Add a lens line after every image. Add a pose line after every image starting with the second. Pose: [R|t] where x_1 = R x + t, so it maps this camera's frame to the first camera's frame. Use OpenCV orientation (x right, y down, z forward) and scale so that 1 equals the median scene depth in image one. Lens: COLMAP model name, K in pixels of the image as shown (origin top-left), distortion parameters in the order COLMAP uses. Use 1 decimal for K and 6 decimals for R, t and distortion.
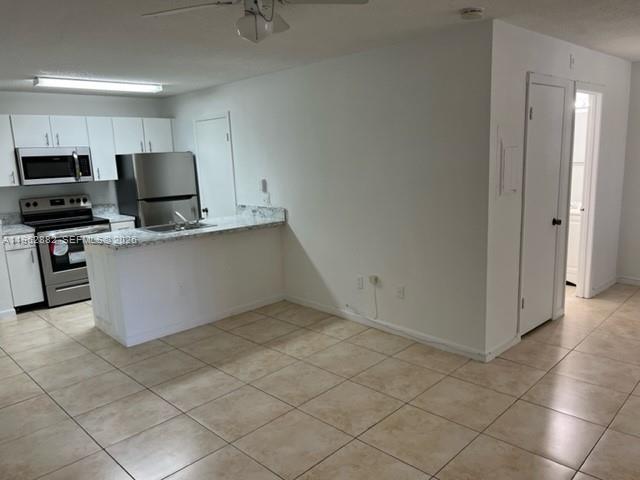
lens RADIAL K [[481.8, 0, 324.4], [0, 481.8, 247.5], [0, 0, 1]] dist [0.049762, -0.061990]
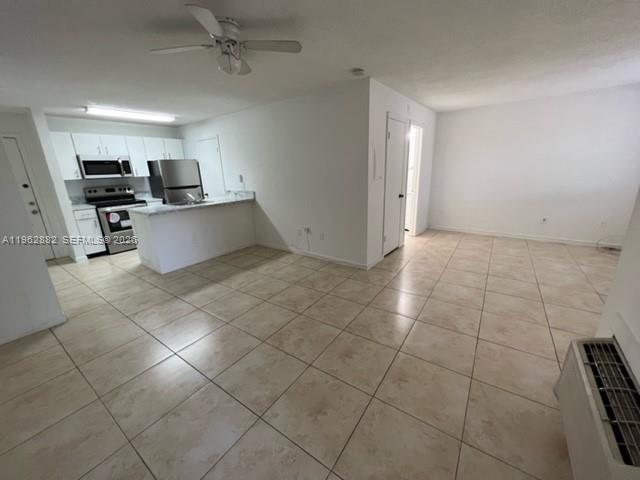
lens RADIAL K [[256.1, 0, 318.8], [0, 256.1, 239.9], [0, 0, 1]] dist [-0.003843, 0.001260]
pose [[0.986728, -0.038760, 0.157686, -0.003894], [0.025925, 0.996241, 0.082657, 0.022850], [-0.160297, -0.077472, 0.984024, 0.041178]]
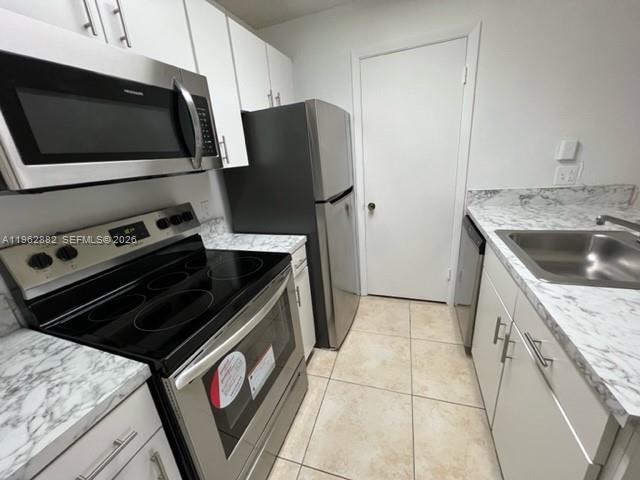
lens RADIAL K [[256.1, 0, 318.6], [0, 256.1, 239.6], [0, 0, 1]] dist [-0.003843, 0.001260]
pose [[0.891771, -0.177304, 0.416302, -0.576557], [0.135578, 0.982462, 0.128009, -0.107463], [-0.431697, -0.057713, 0.900170, 0.875373]]
